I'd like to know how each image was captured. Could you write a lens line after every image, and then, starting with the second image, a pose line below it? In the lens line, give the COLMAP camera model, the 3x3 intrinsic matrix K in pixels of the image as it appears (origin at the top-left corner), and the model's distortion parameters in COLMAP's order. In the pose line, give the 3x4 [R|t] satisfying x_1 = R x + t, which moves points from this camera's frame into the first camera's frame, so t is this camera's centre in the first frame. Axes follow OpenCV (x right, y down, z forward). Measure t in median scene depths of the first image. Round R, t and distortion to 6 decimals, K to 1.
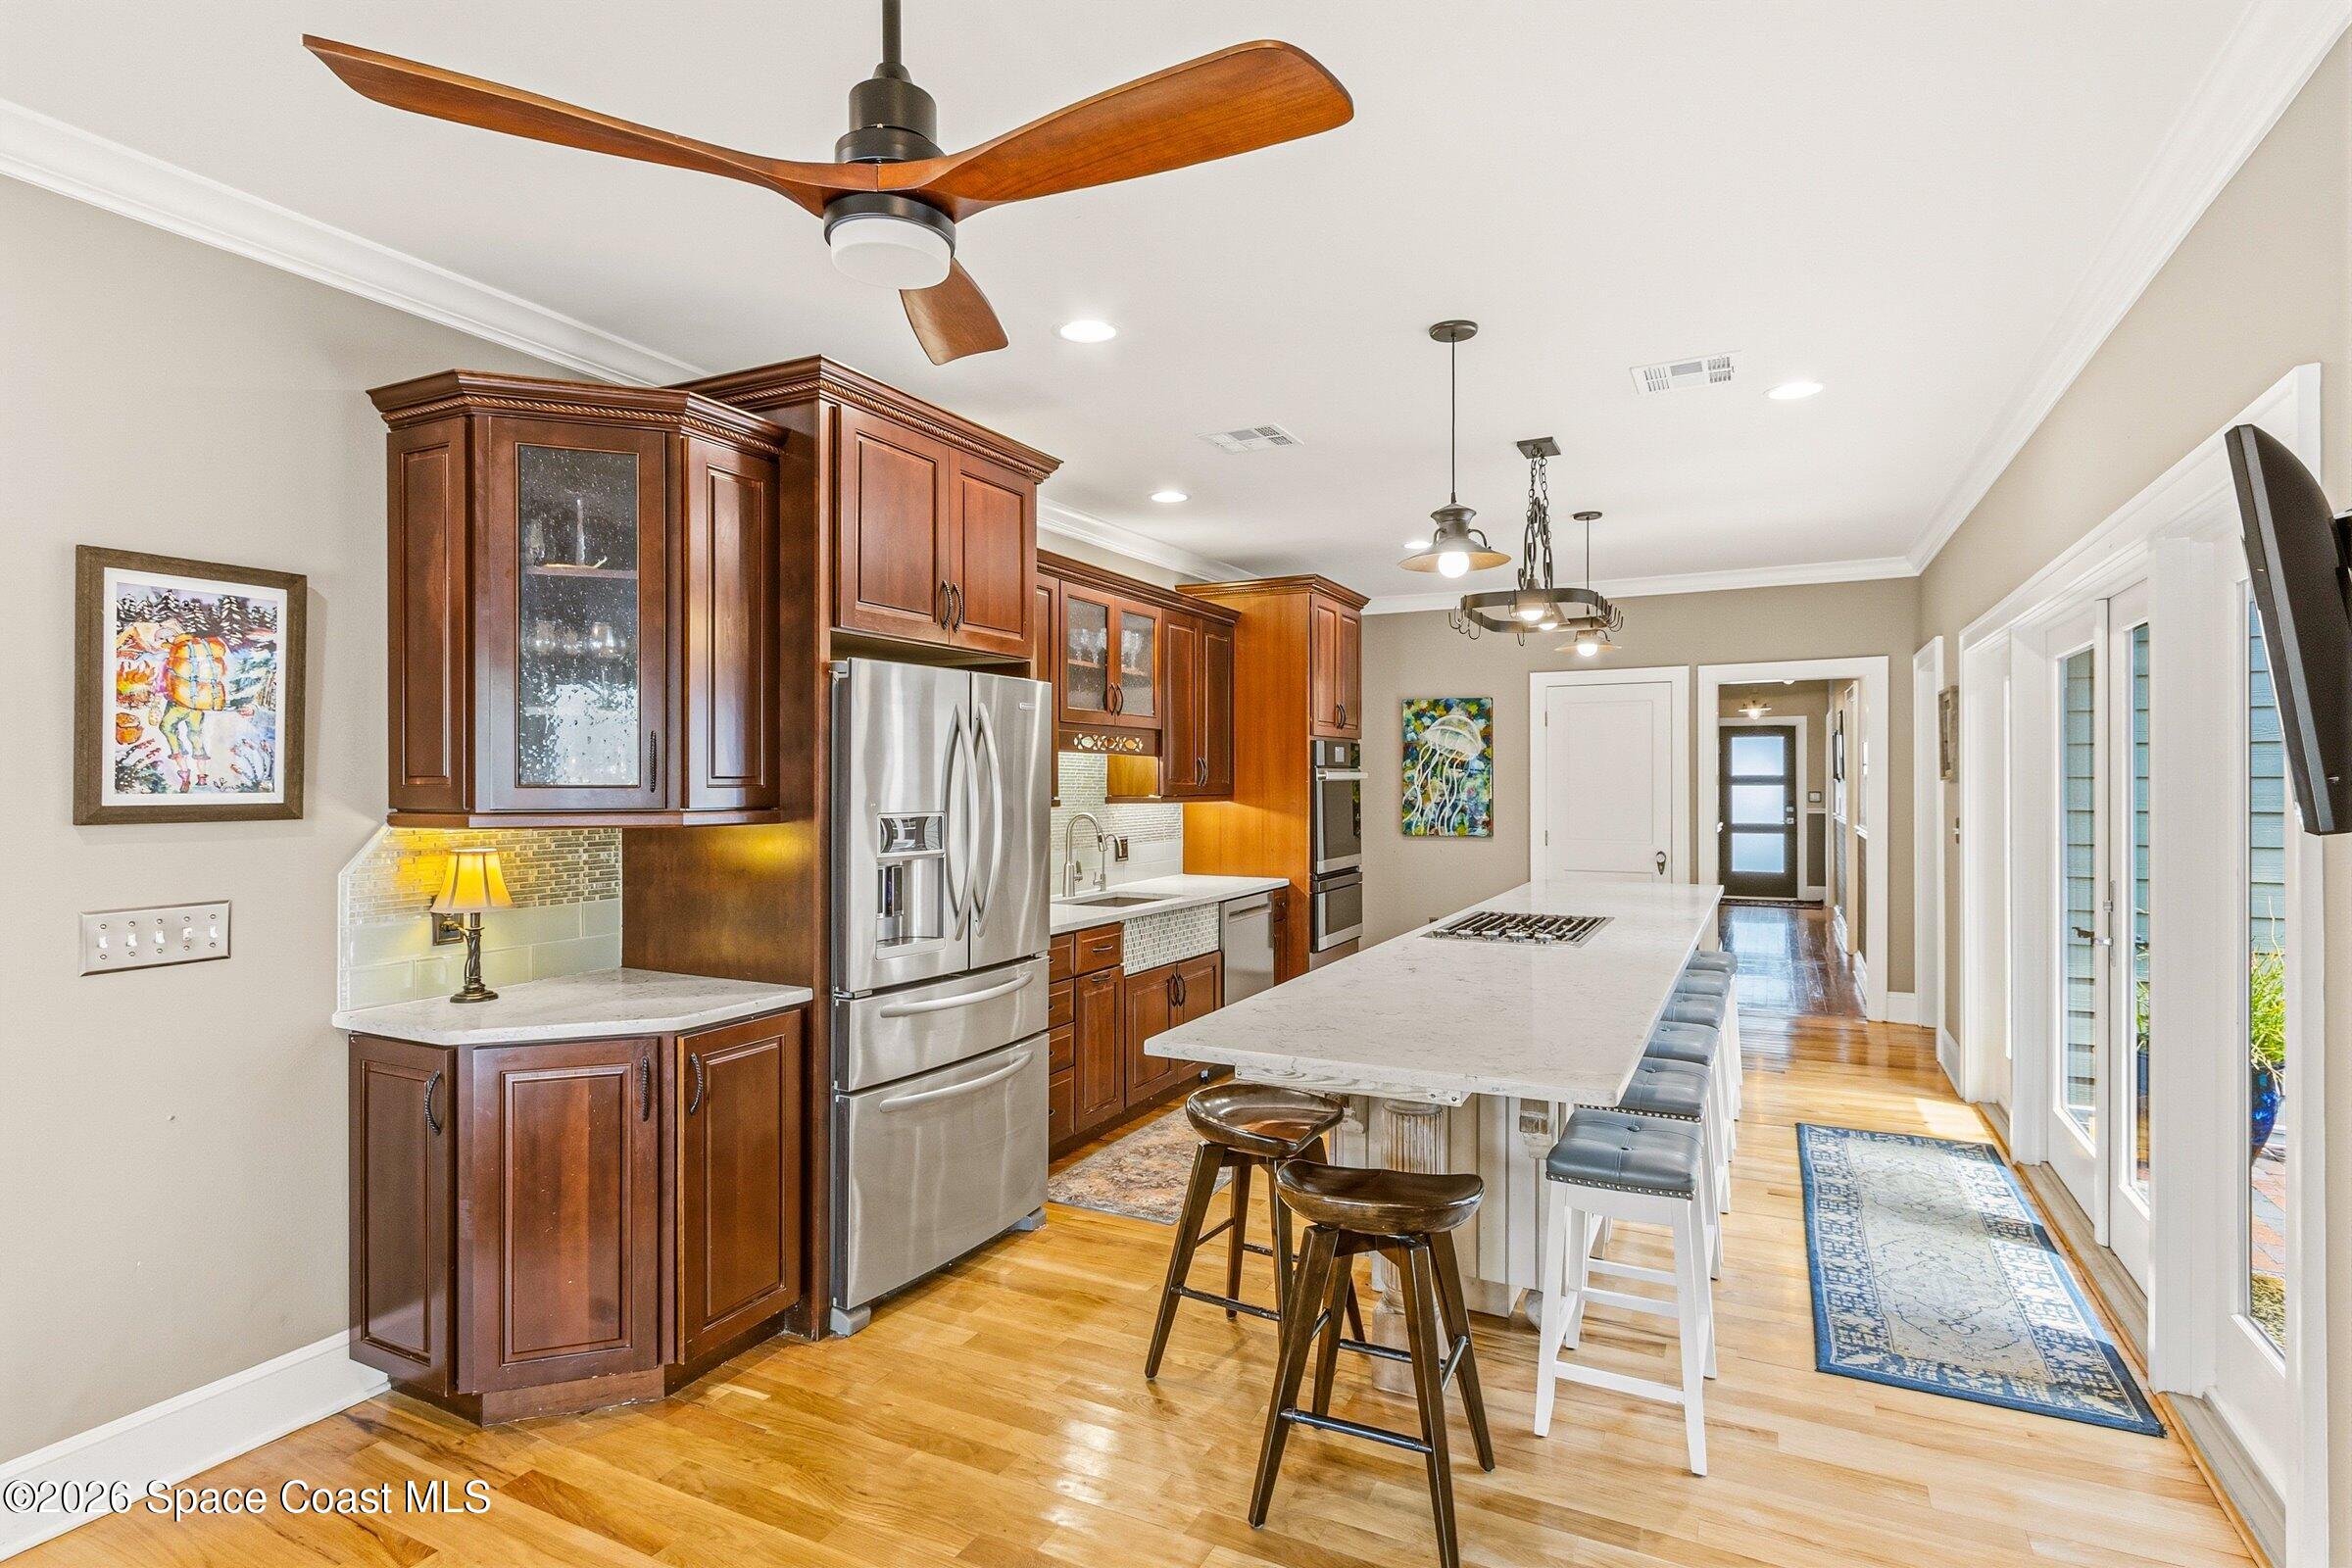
lens RADIAL K [[1199.5, 0, 1180.4], [0, 1199.5, 778.9], [0, 0, 1]] dist [-0.002616, -0.000225]
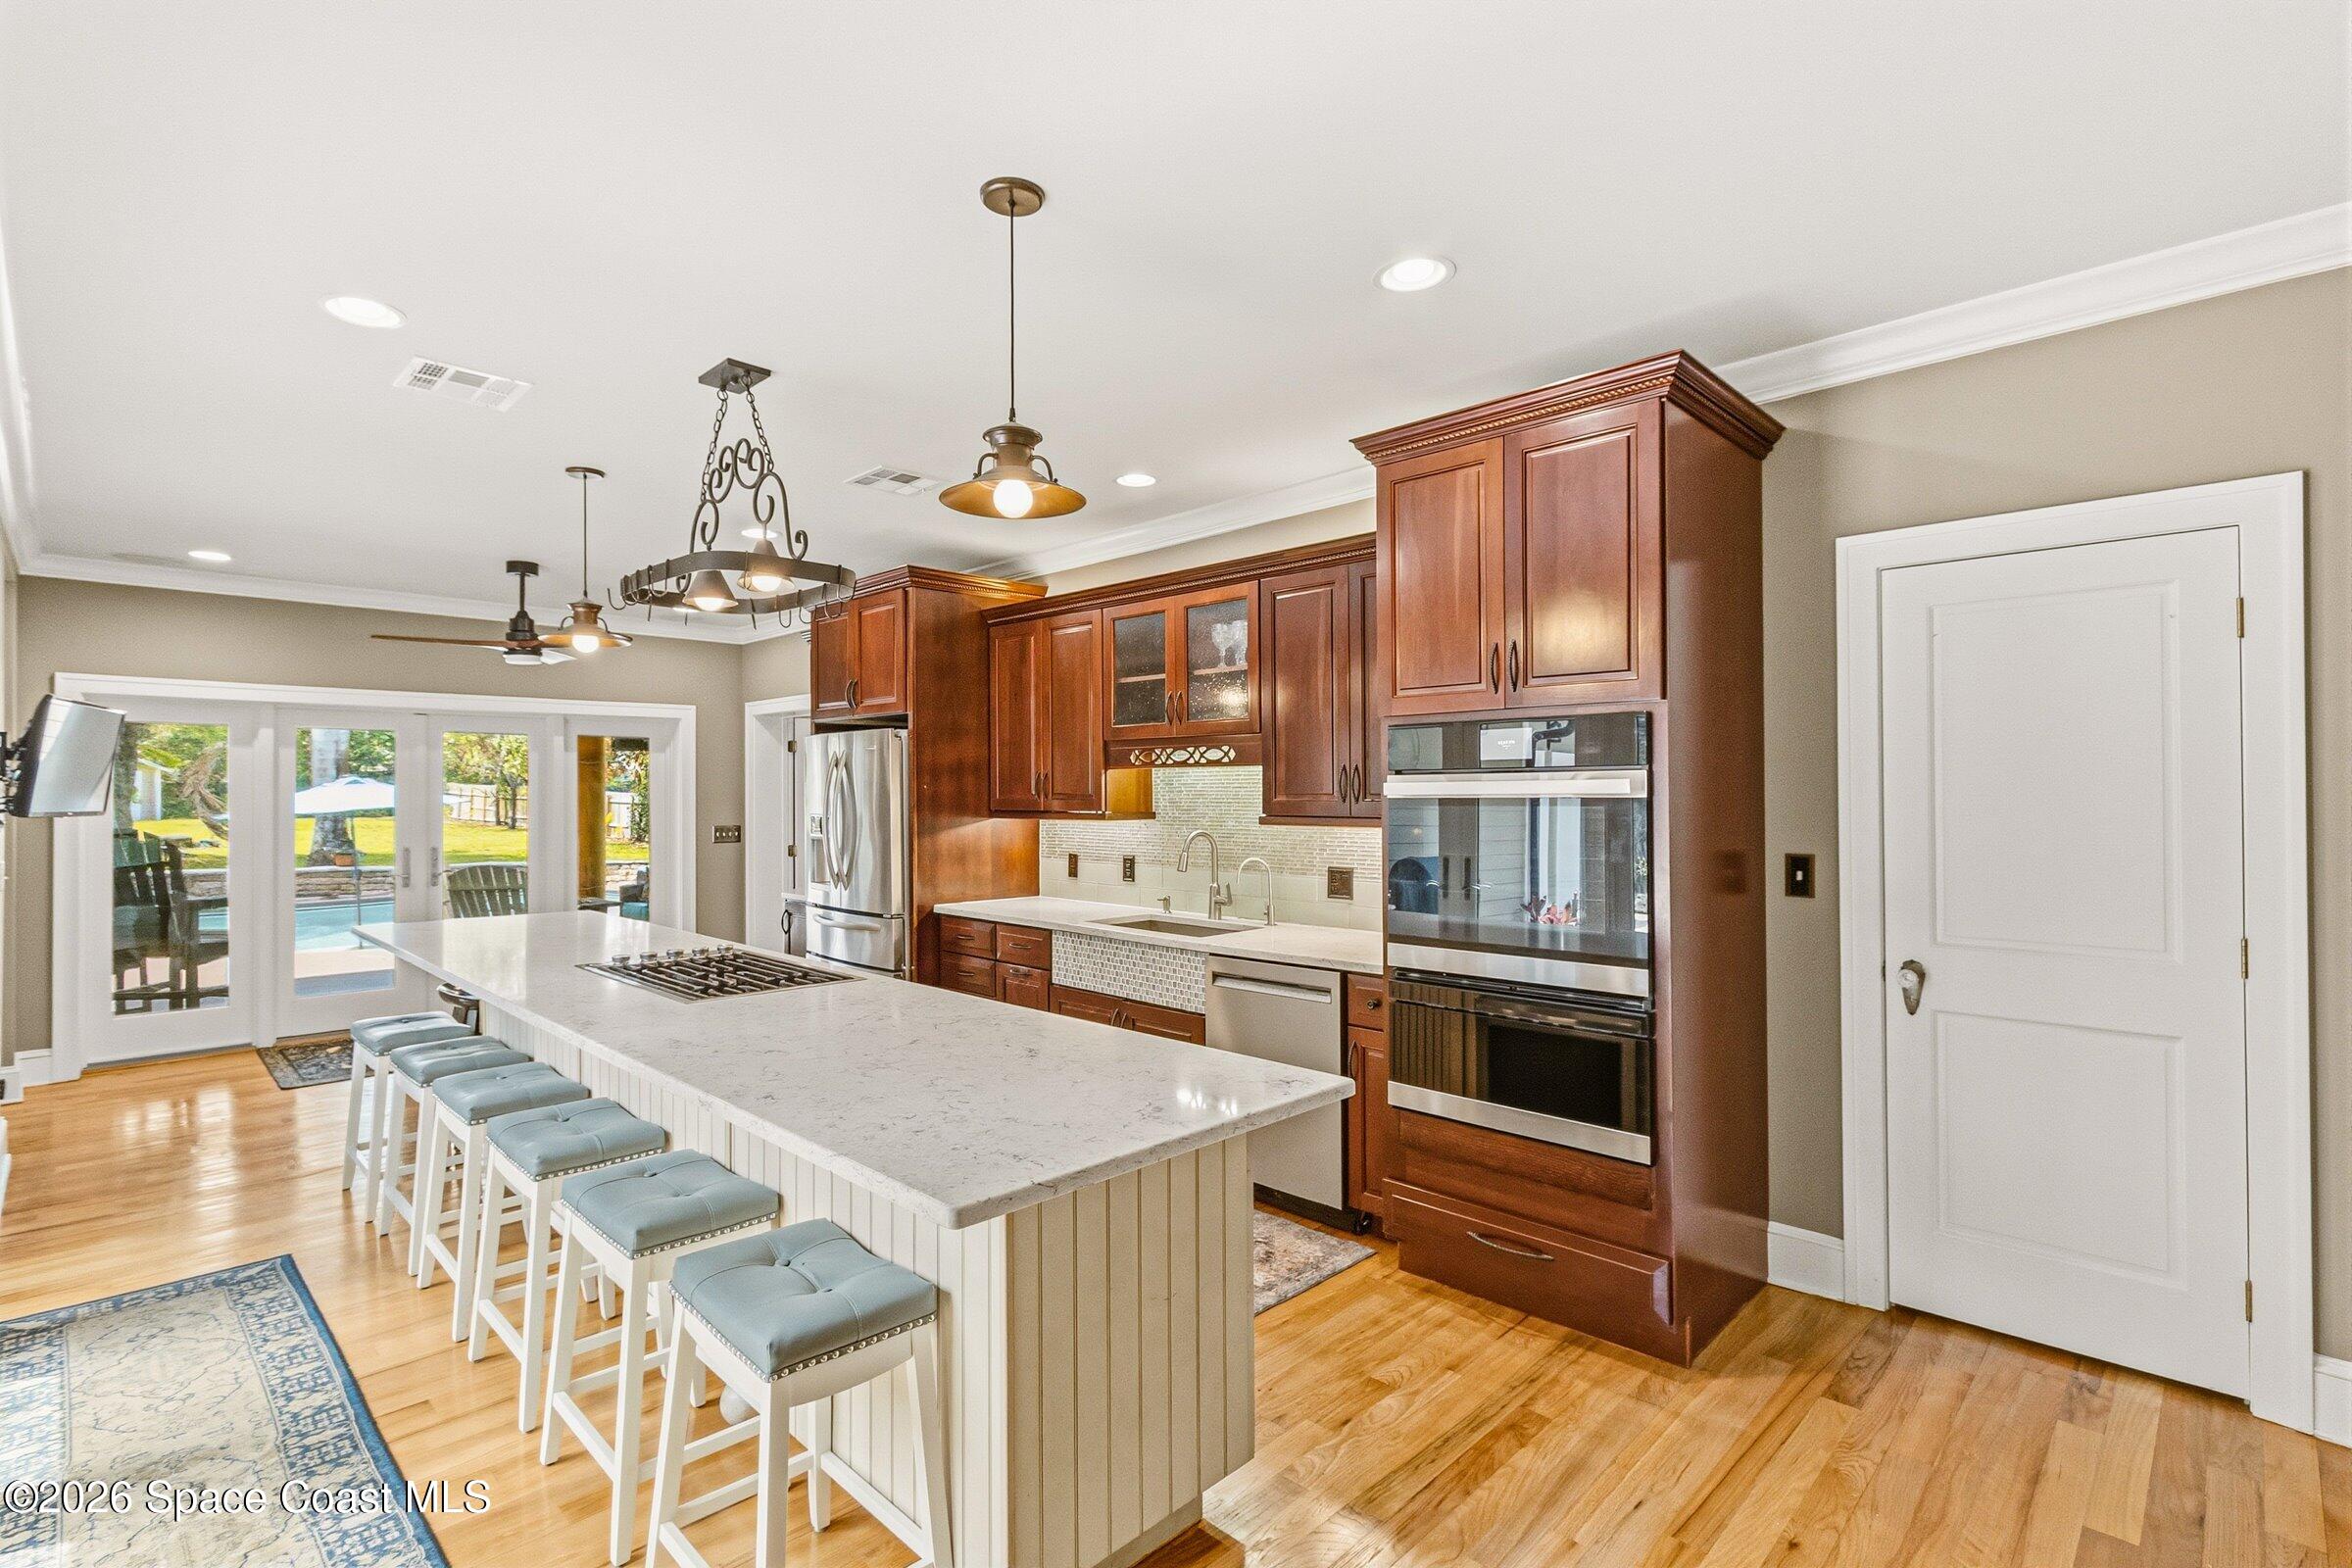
lens RADIAL K [[1114.7, 0, 1176.7], [0, 1114.7, 783.2], [0, 0, 1]] dist [-0.002783, -0.000247]
pose [[-0.321621, -0.007763, -0.946837, 1.076263], [0.006773, 0.999922, -0.010498, 0.000928], [0.946844, -0.009789, -0.321544, 1.811642]]
